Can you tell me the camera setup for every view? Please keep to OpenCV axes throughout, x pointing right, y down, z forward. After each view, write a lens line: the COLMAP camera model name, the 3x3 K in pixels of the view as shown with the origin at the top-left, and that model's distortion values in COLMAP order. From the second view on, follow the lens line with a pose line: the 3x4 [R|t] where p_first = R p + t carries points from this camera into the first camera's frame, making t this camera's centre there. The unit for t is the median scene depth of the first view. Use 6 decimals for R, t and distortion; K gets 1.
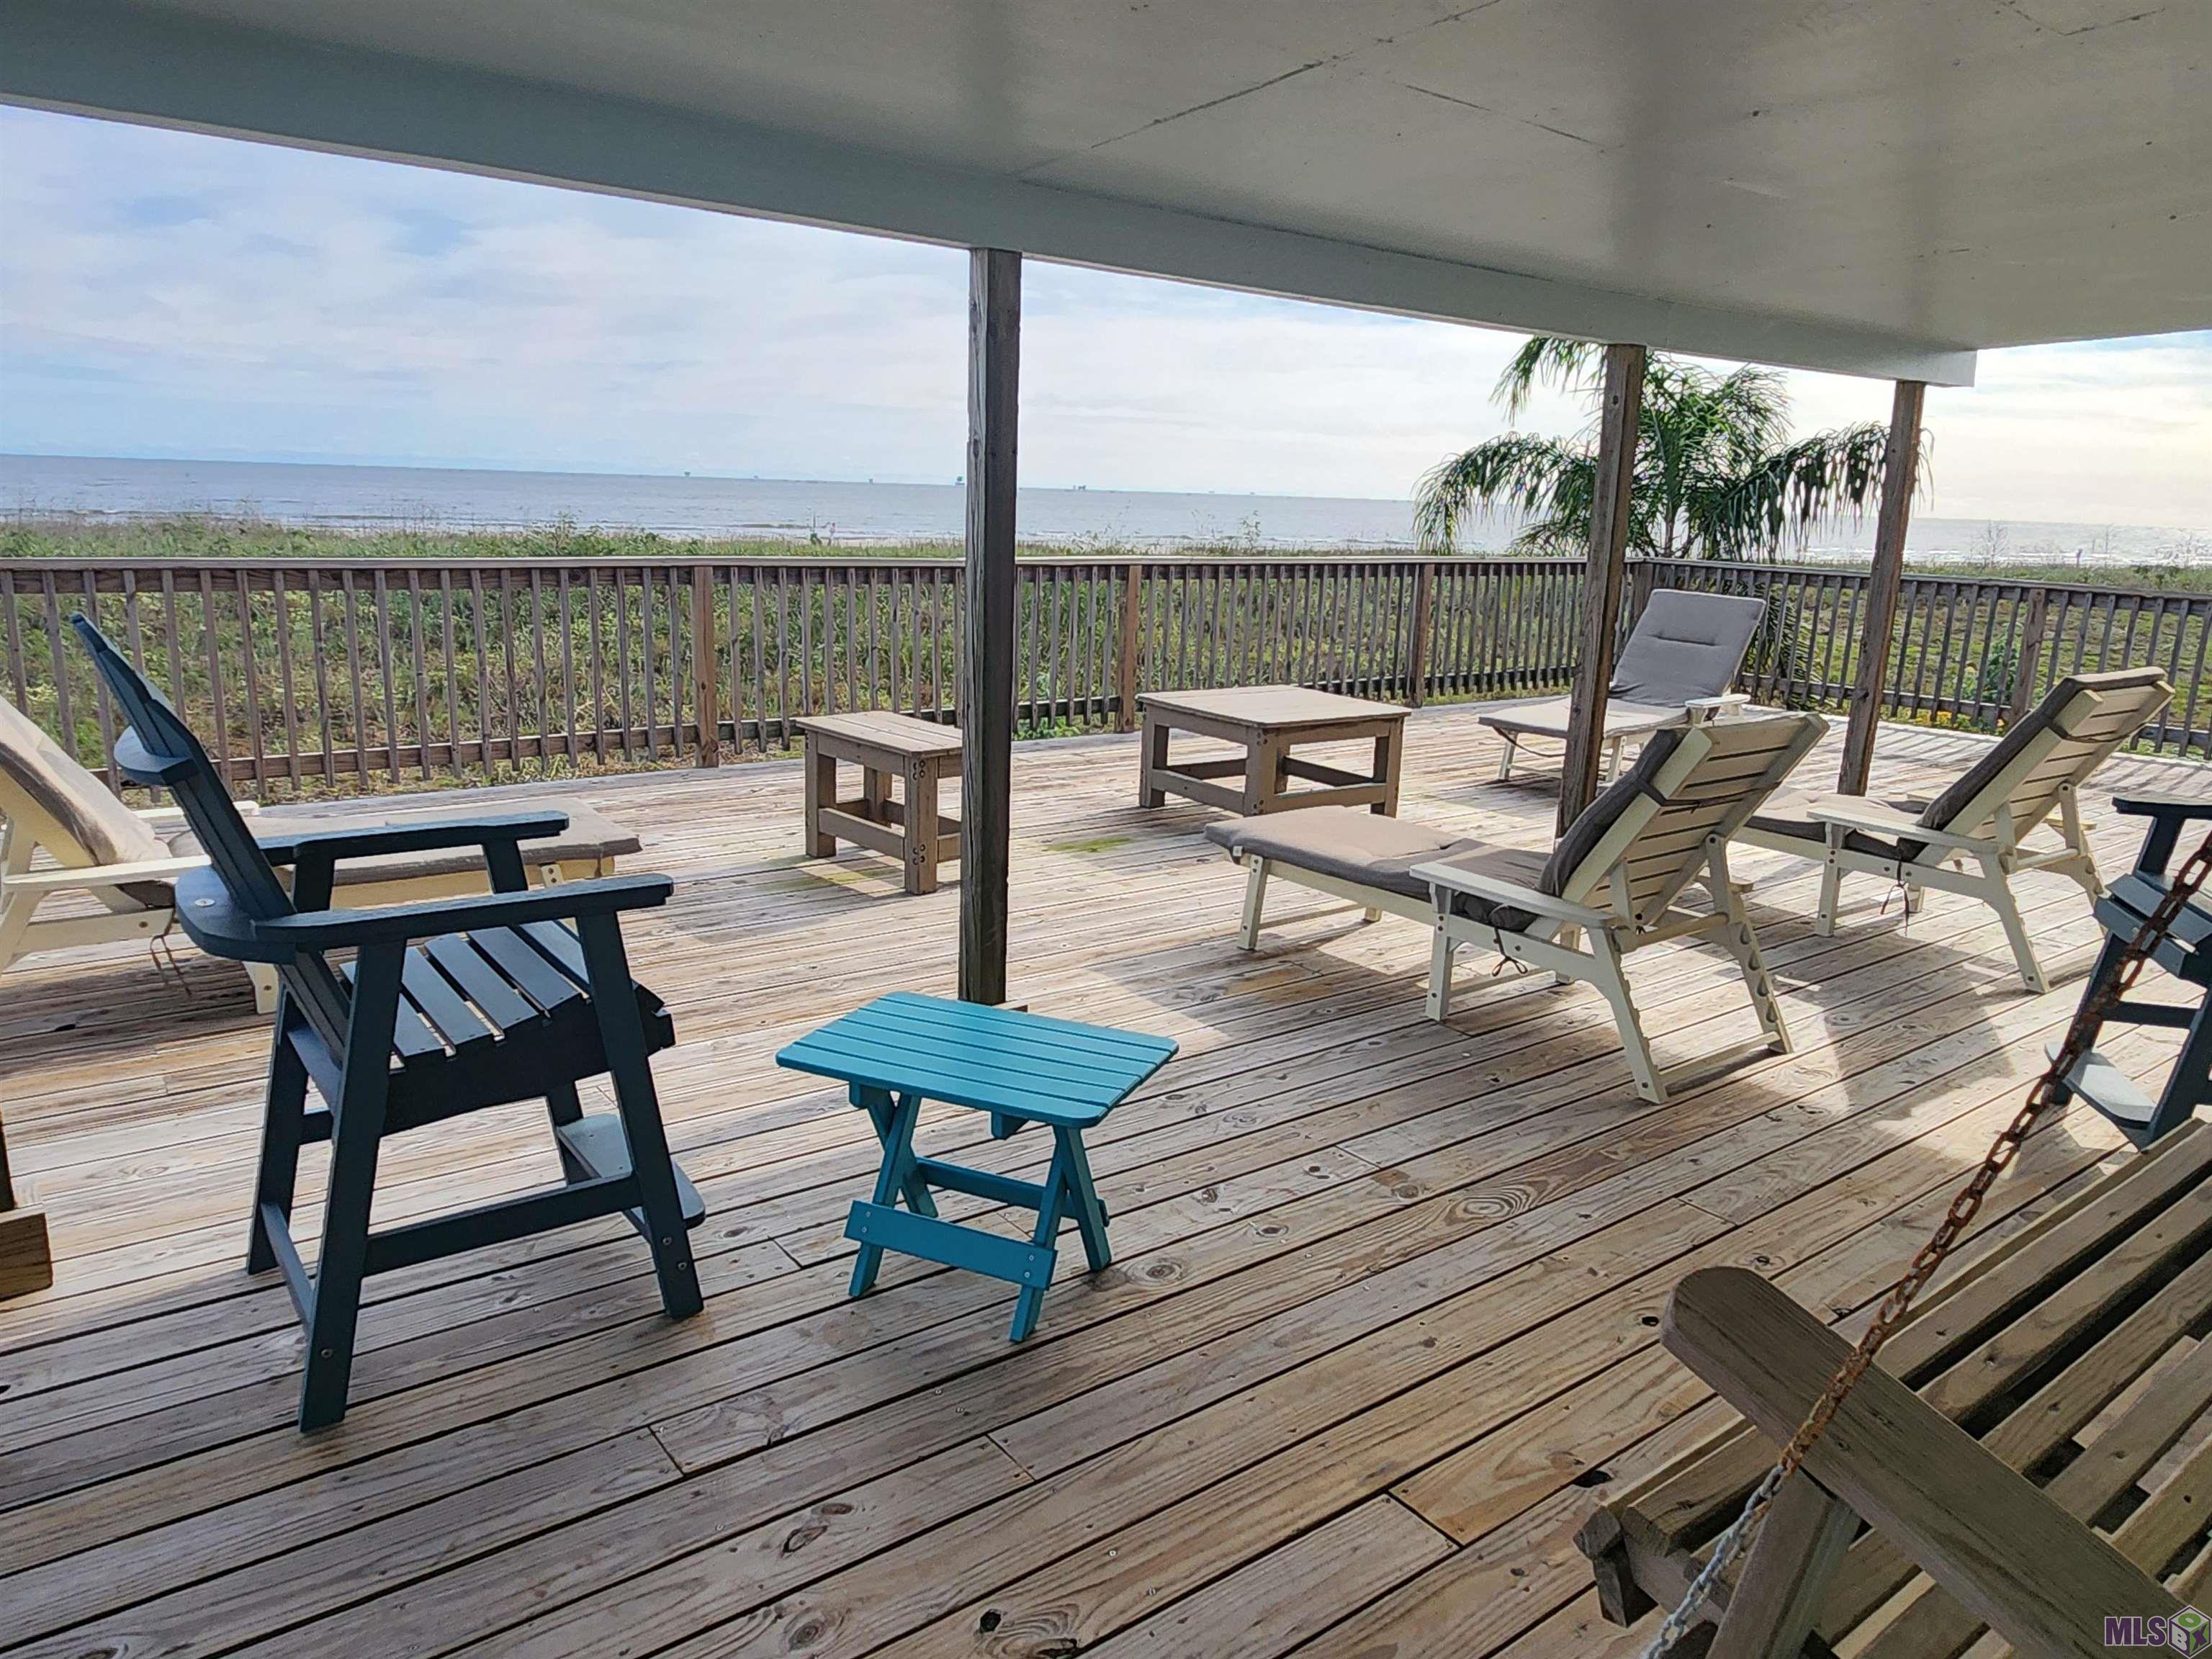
lens RADIAL K [[1491.6, 0, 1106.0], [0, 1491.6, 829.5], [0, 0, 1]] dist [-0.003909, 0.000727]
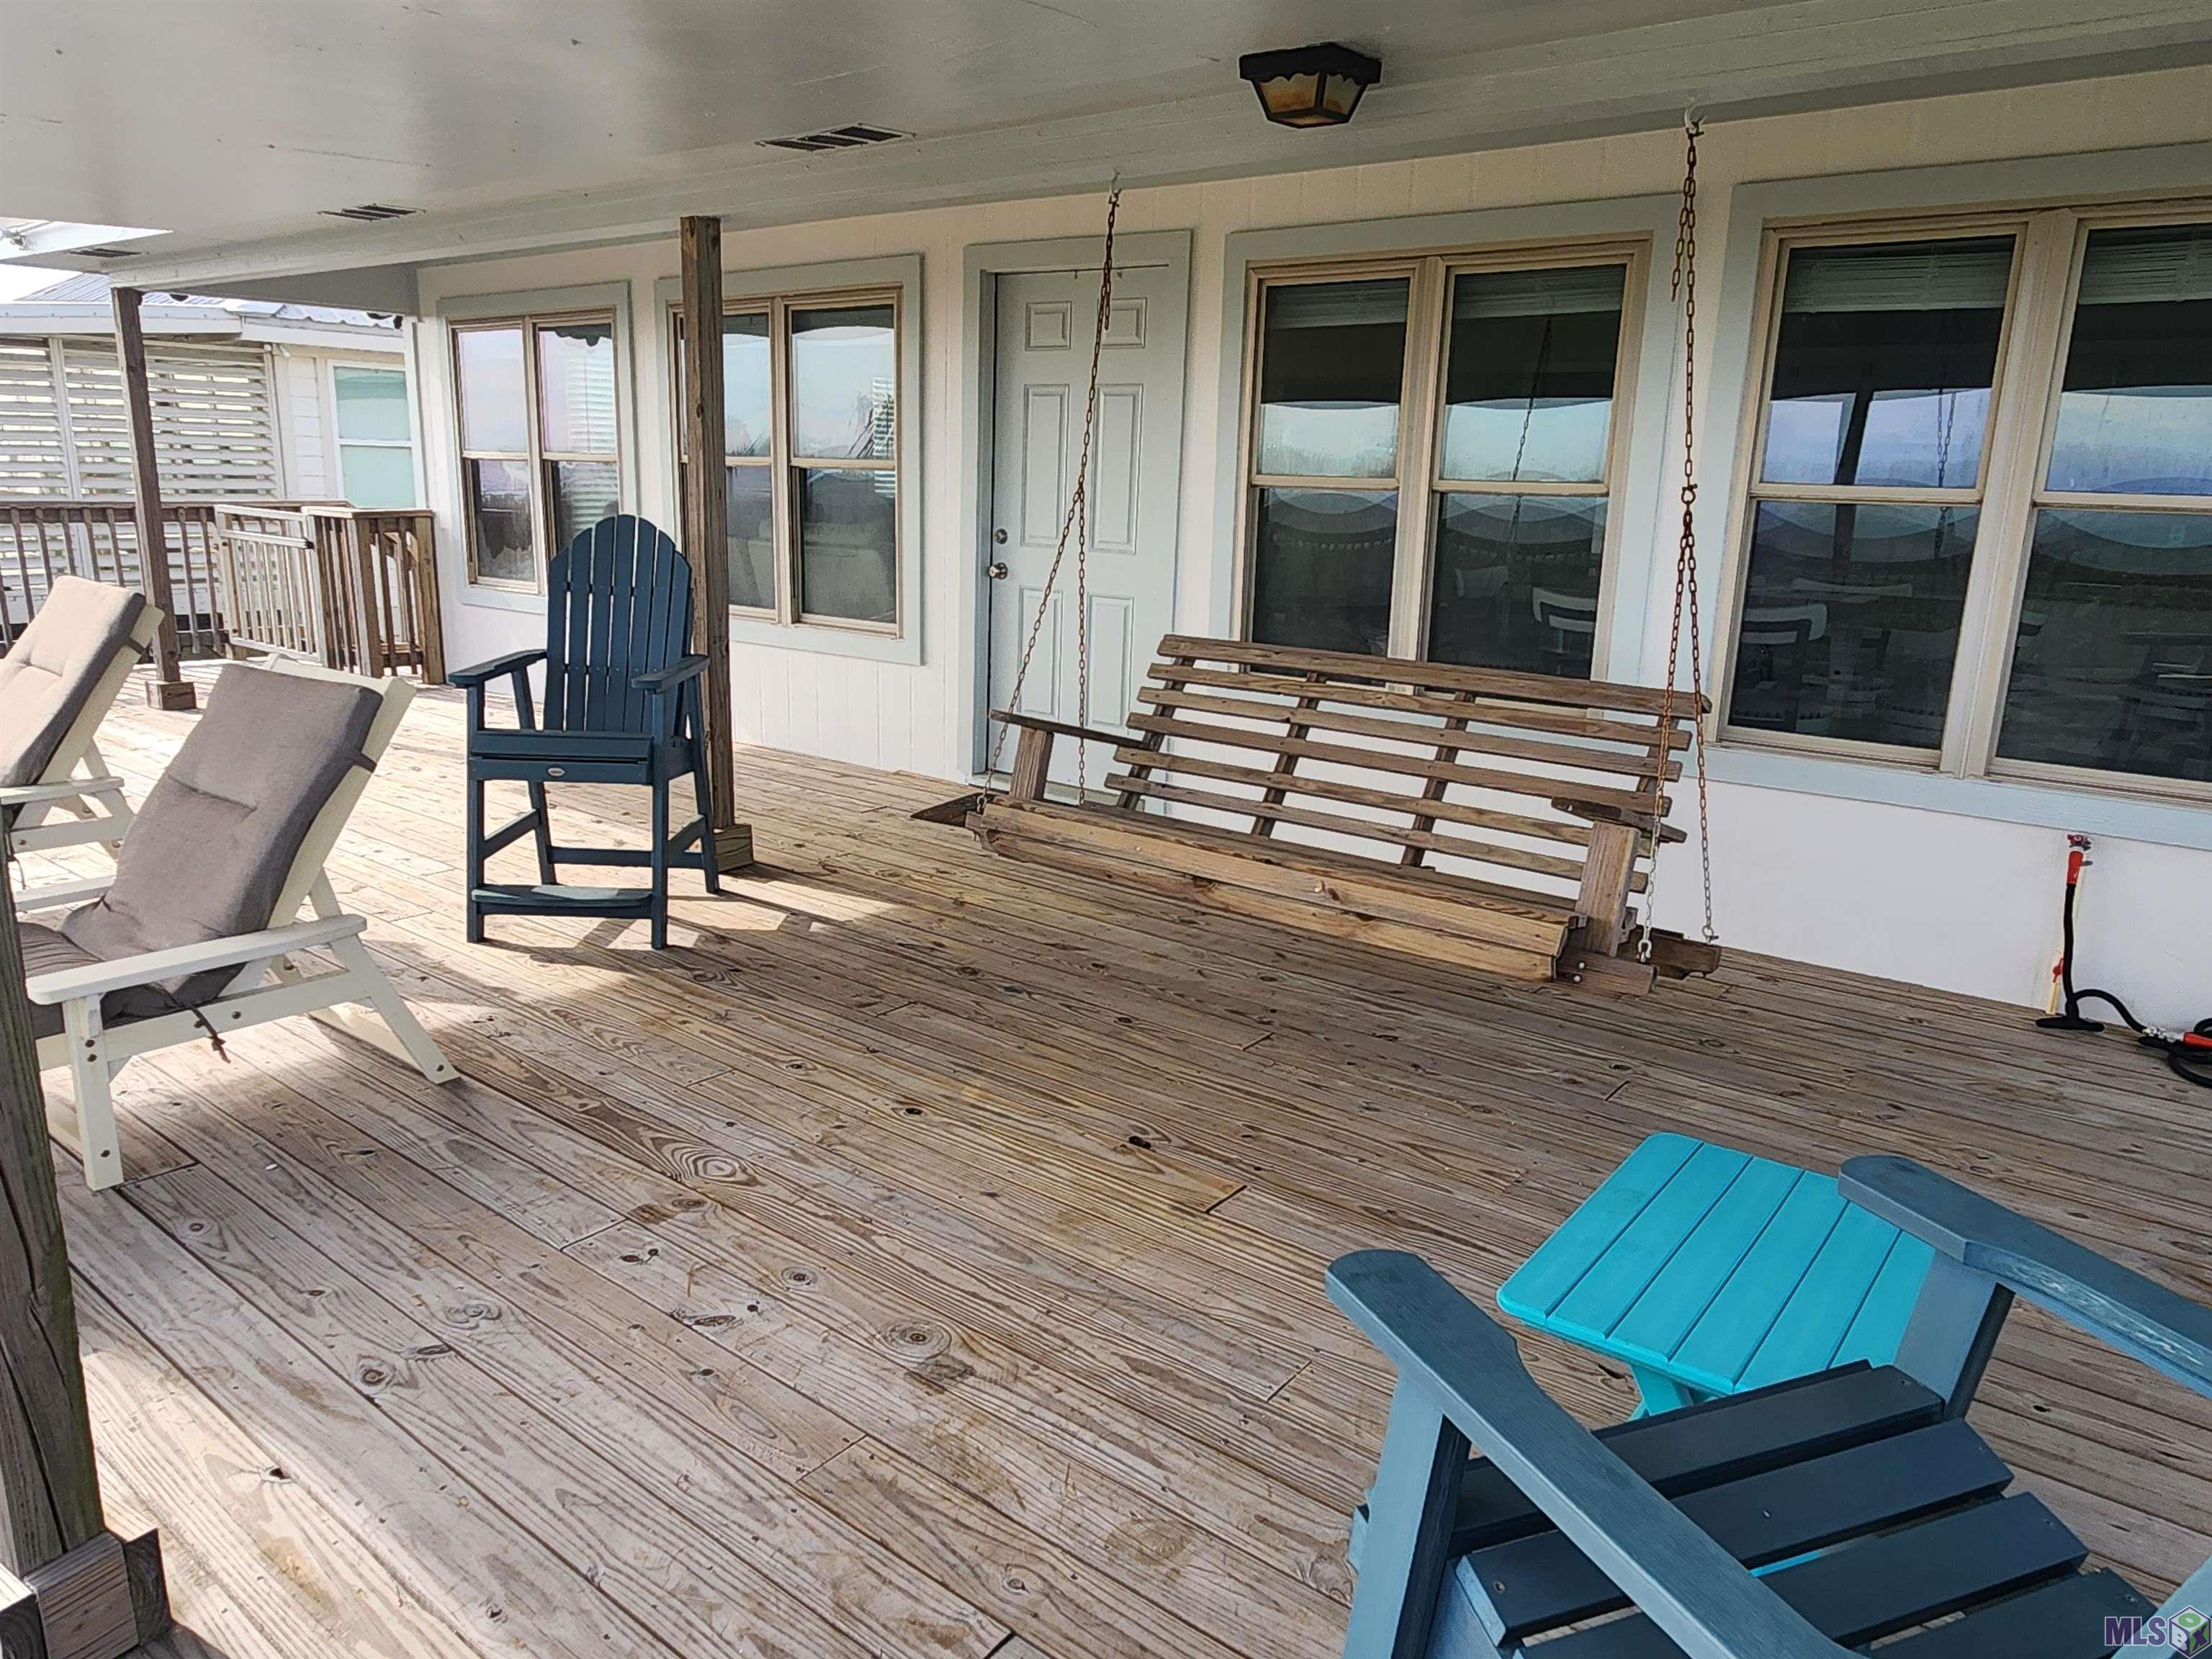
lens RADIAL K [[1491.6, 0, 1106.0], [0, 1491.6, 829.5], [0, 0, 1]] dist [-0.003909, 0.000727]
pose [[-0.244247, -0.270606, 0.931191, -0.577887], [0.183183, 0.930110, 0.318340, -0.190164], [-0.952254, 0.248332, -0.177606, 0.772310]]
